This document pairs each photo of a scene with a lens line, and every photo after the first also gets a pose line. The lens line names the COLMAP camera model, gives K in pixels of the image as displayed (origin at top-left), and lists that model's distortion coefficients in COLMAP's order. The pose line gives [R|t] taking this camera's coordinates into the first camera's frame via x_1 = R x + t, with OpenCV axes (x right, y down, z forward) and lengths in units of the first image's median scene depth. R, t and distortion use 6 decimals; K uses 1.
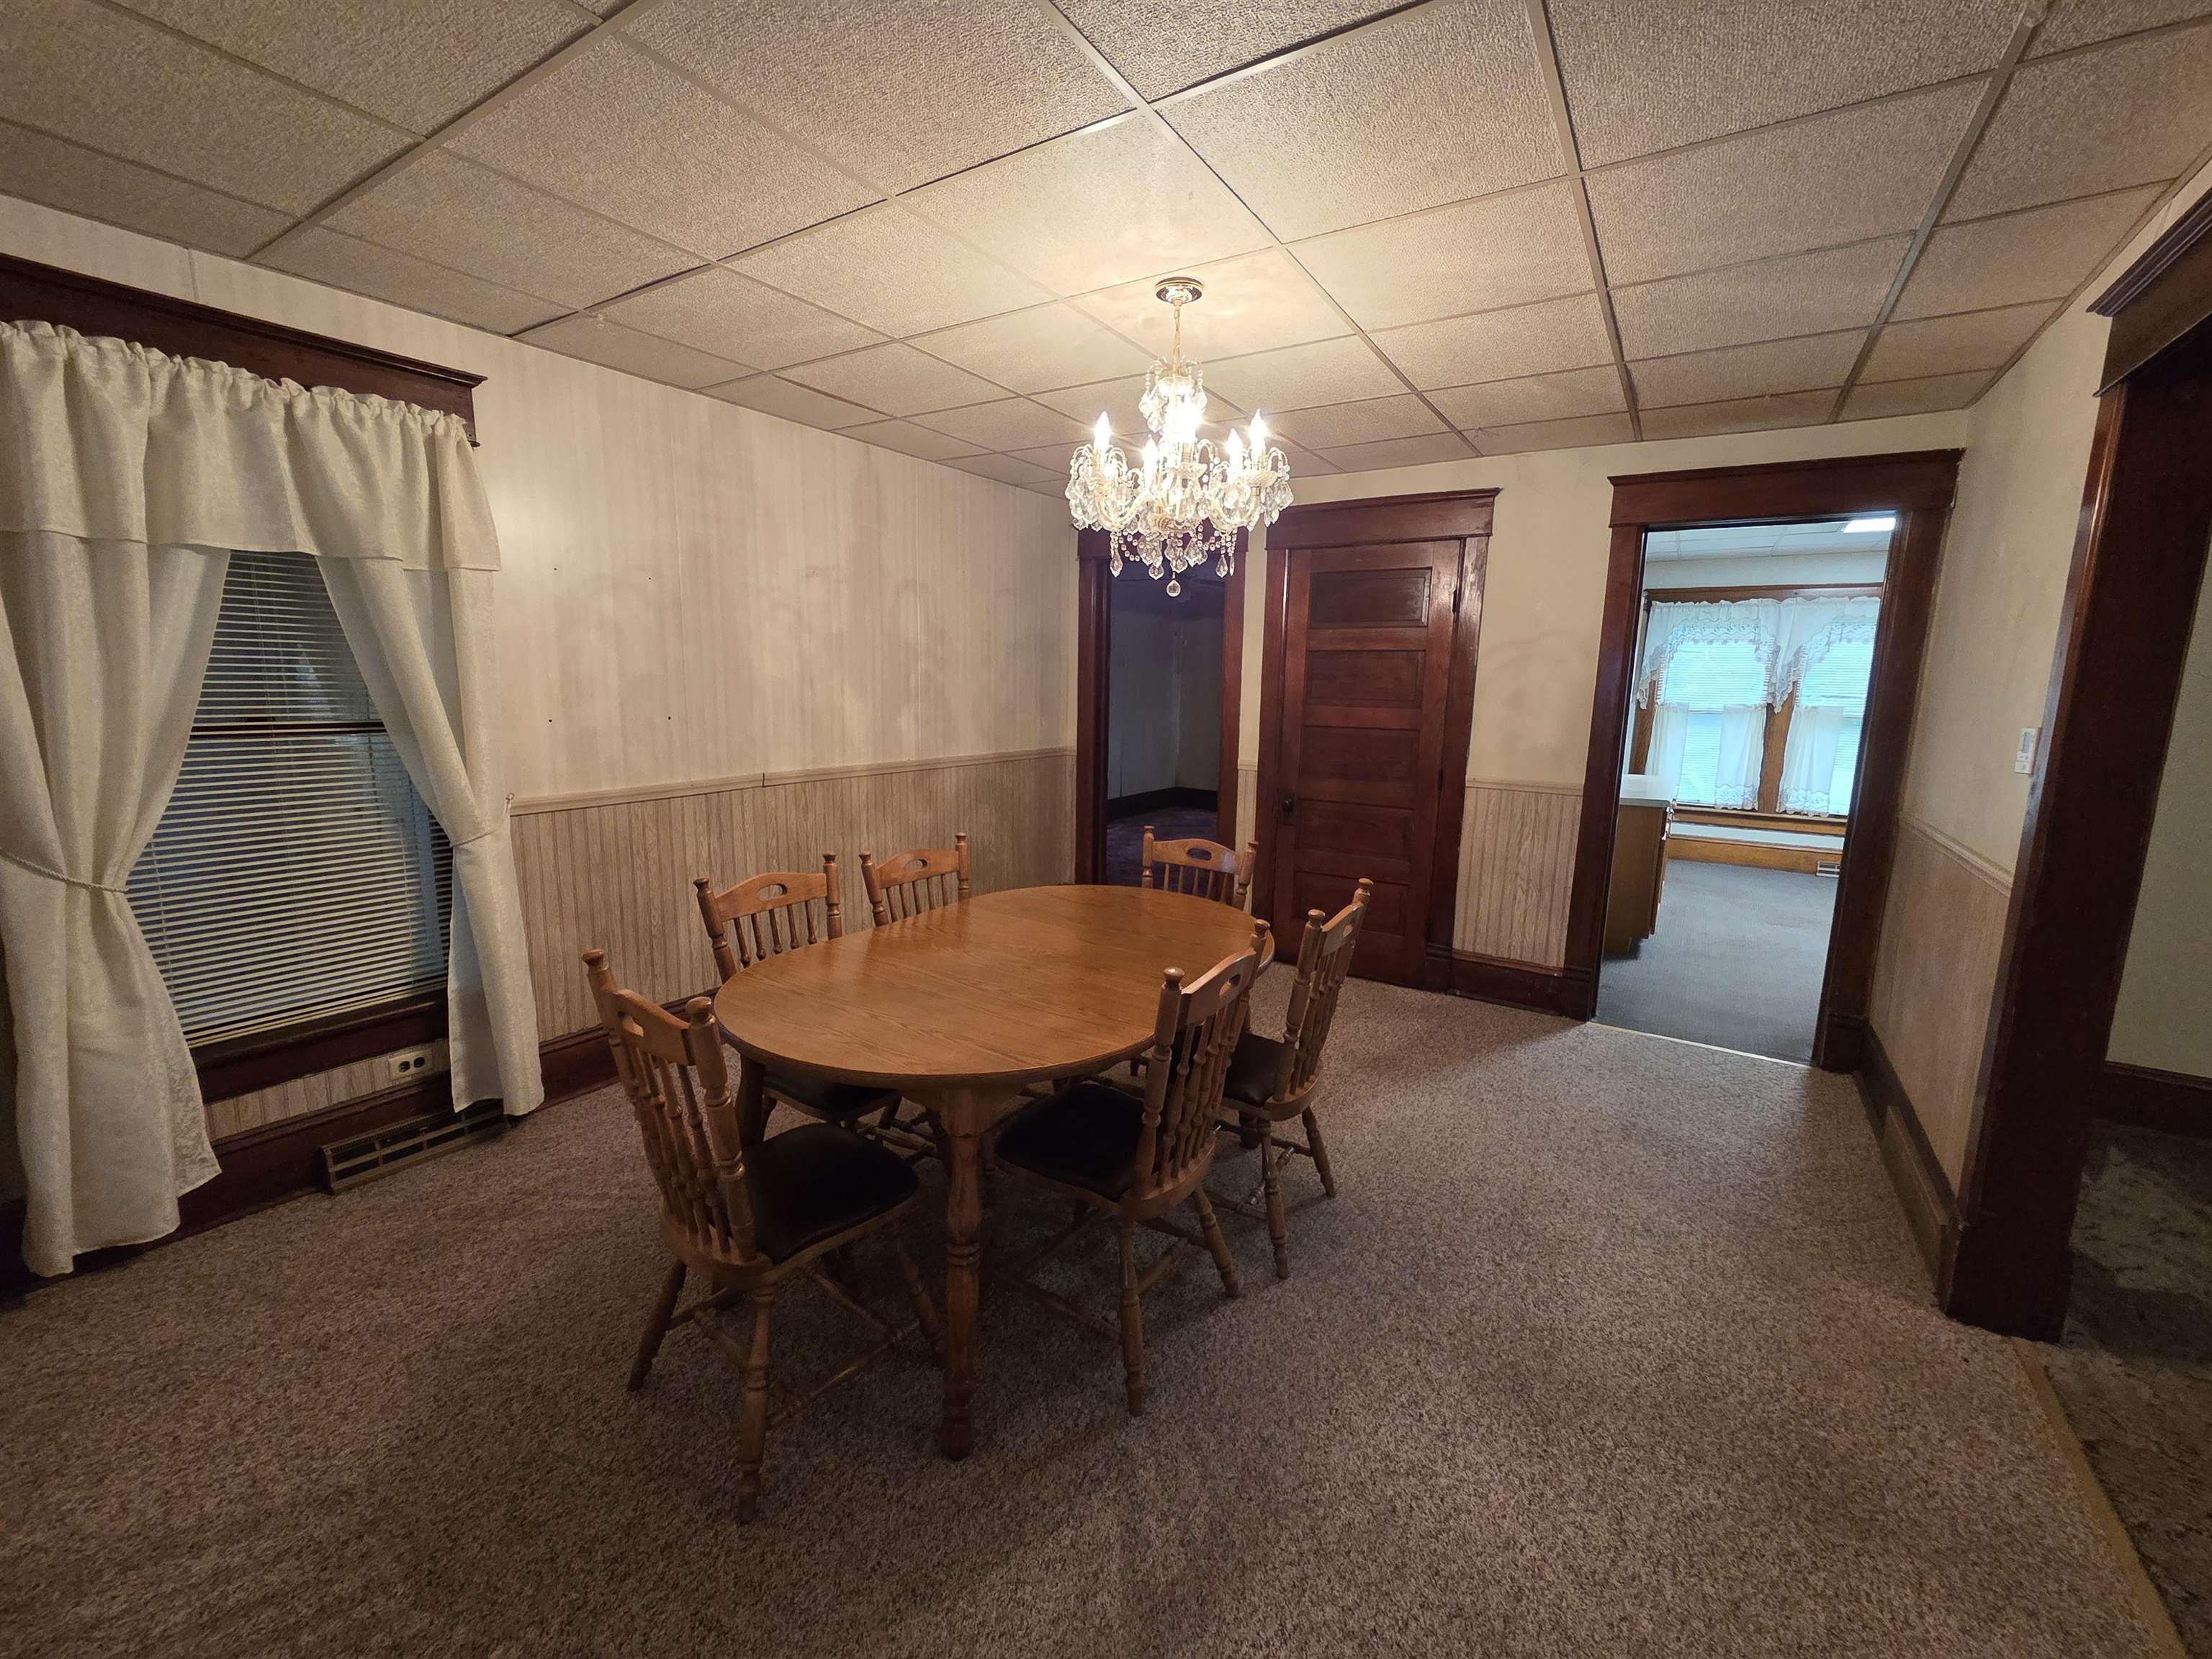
lens RADIAL K [[906.8, 0, 1102.7], [0, 906.8, 824.4], [0, 0, 1]] dist [0.001768, -0.000303]
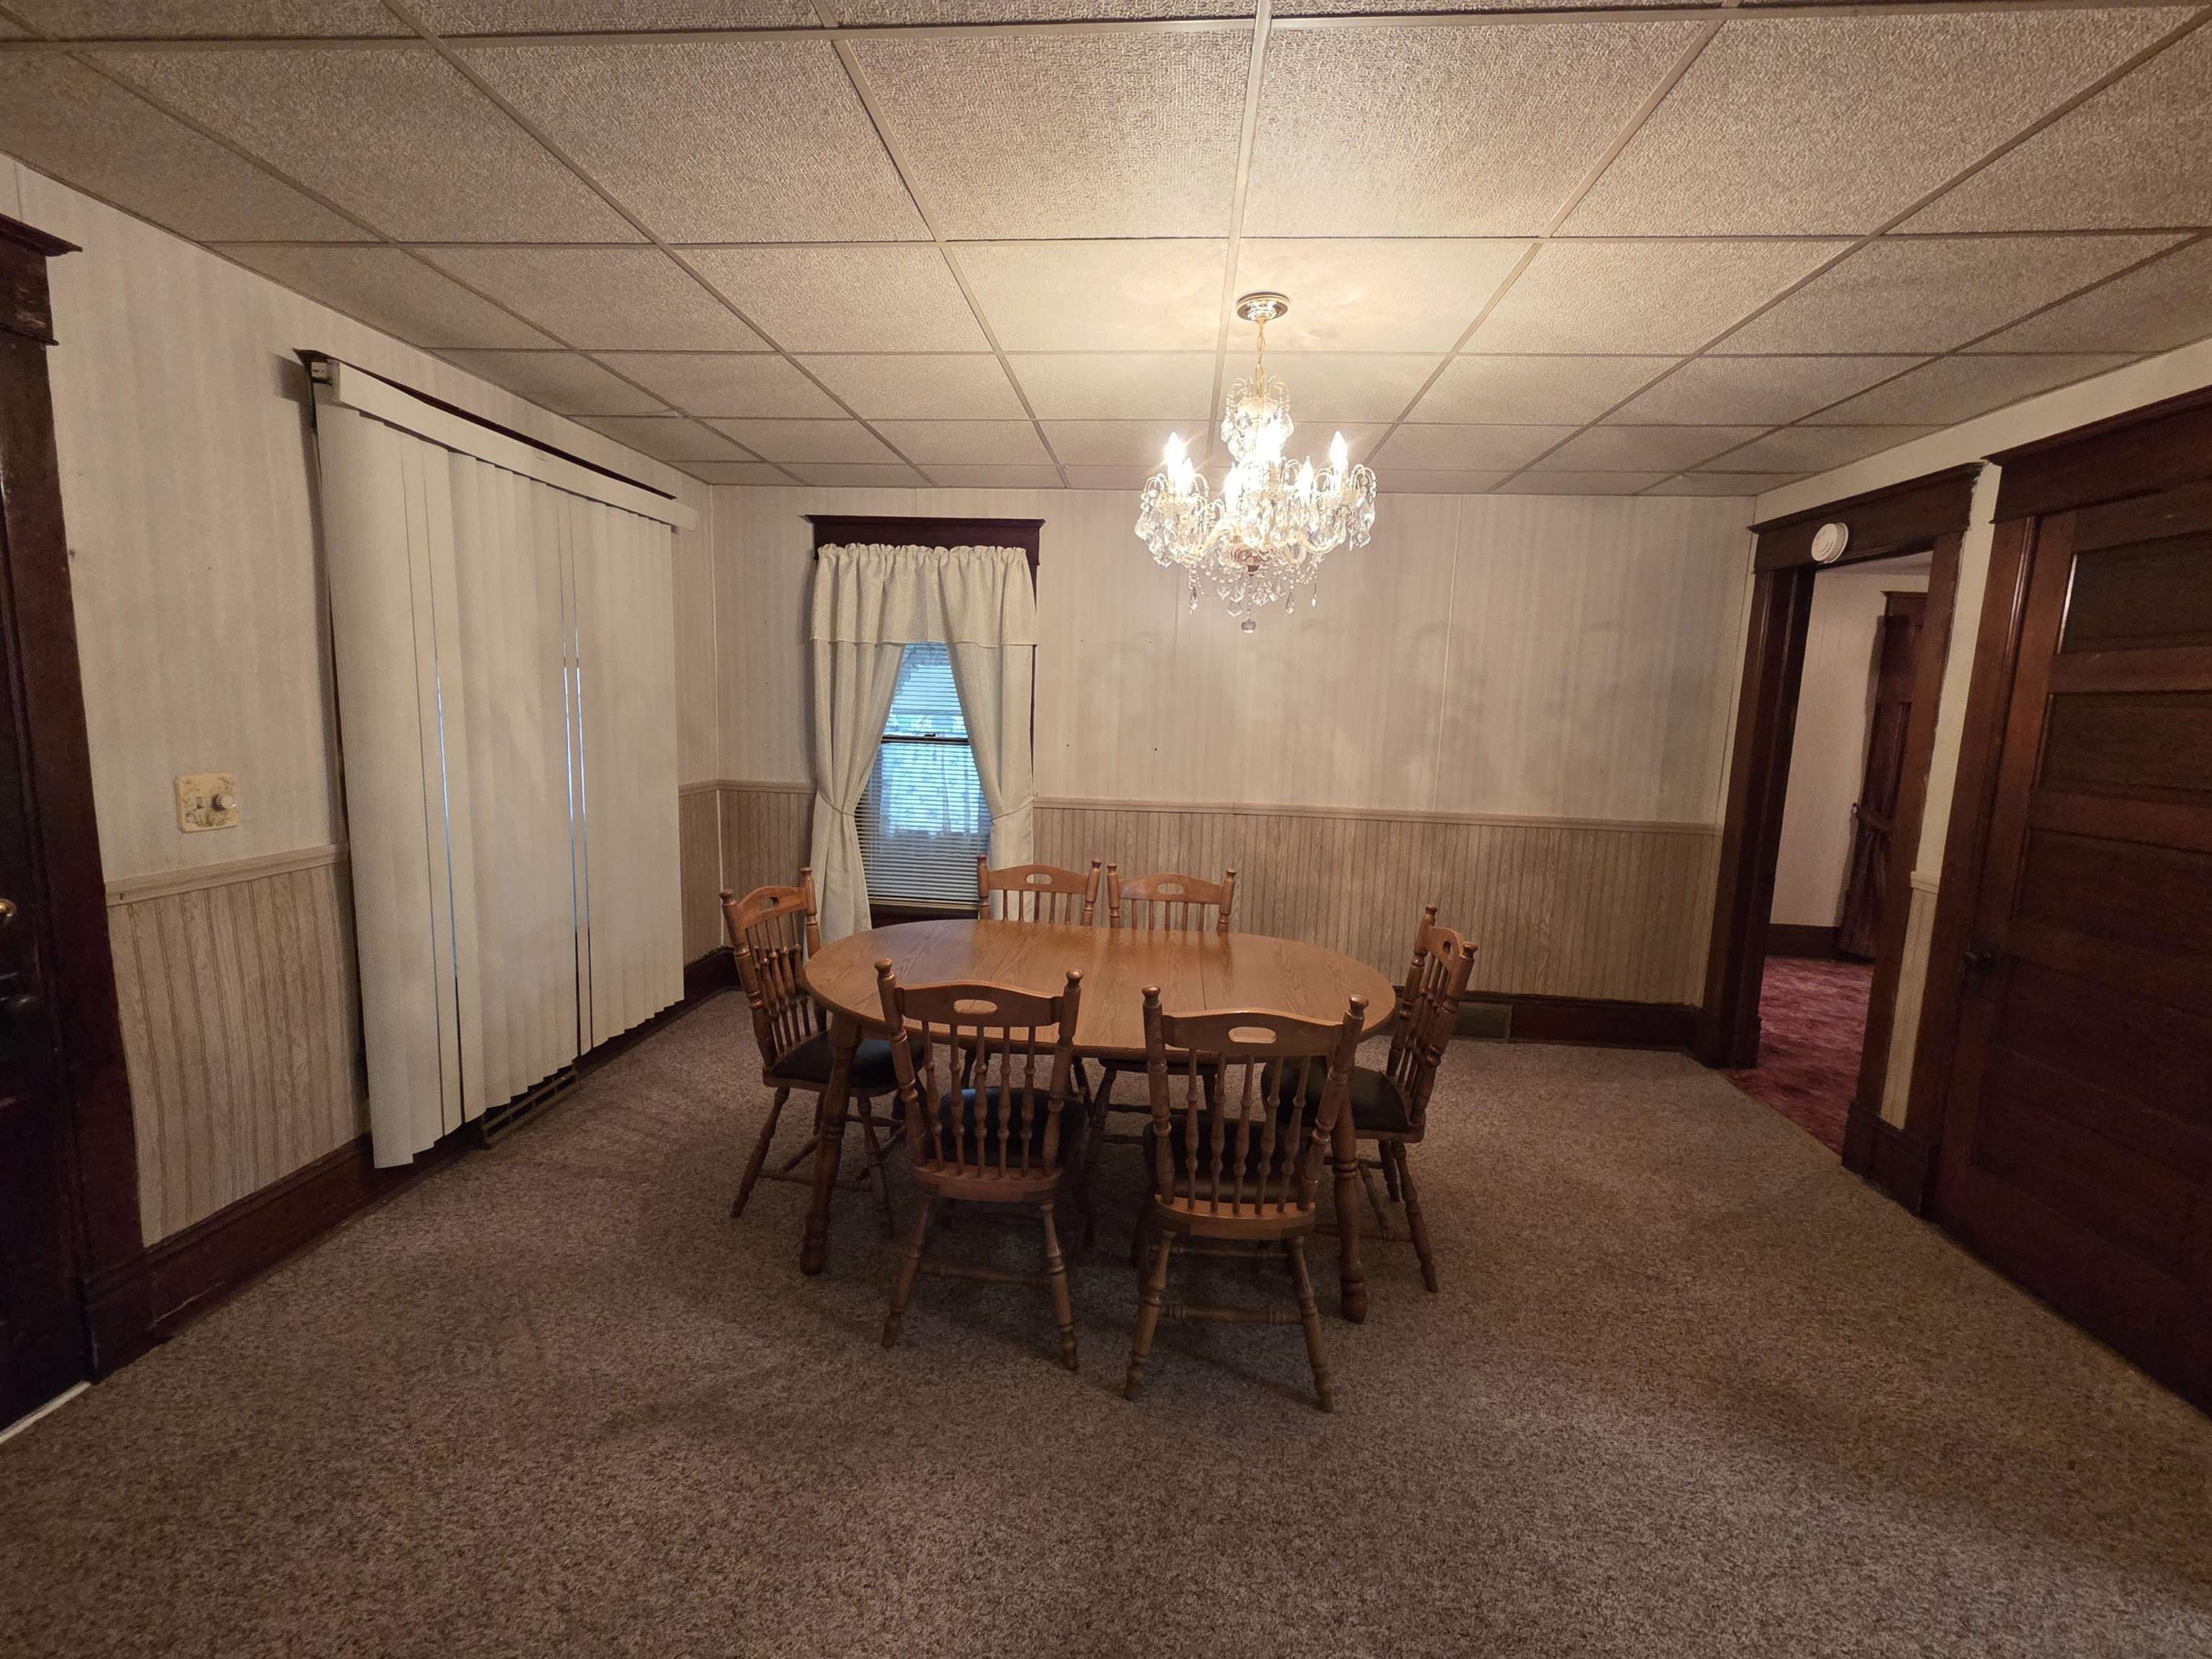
lens RADIAL K [[906.8, 0, 1098.6], [0, 906.8, 822.7], [0, 0, 1]] dist [0.001768, -0.000303]
pose [[0.468240, 0.116235, -0.875923, 0.572034], [-0.166956, 0.985092, 0.041472, -0.051402], [0.867685, 0.126822, 0.480665, 0.309981]]
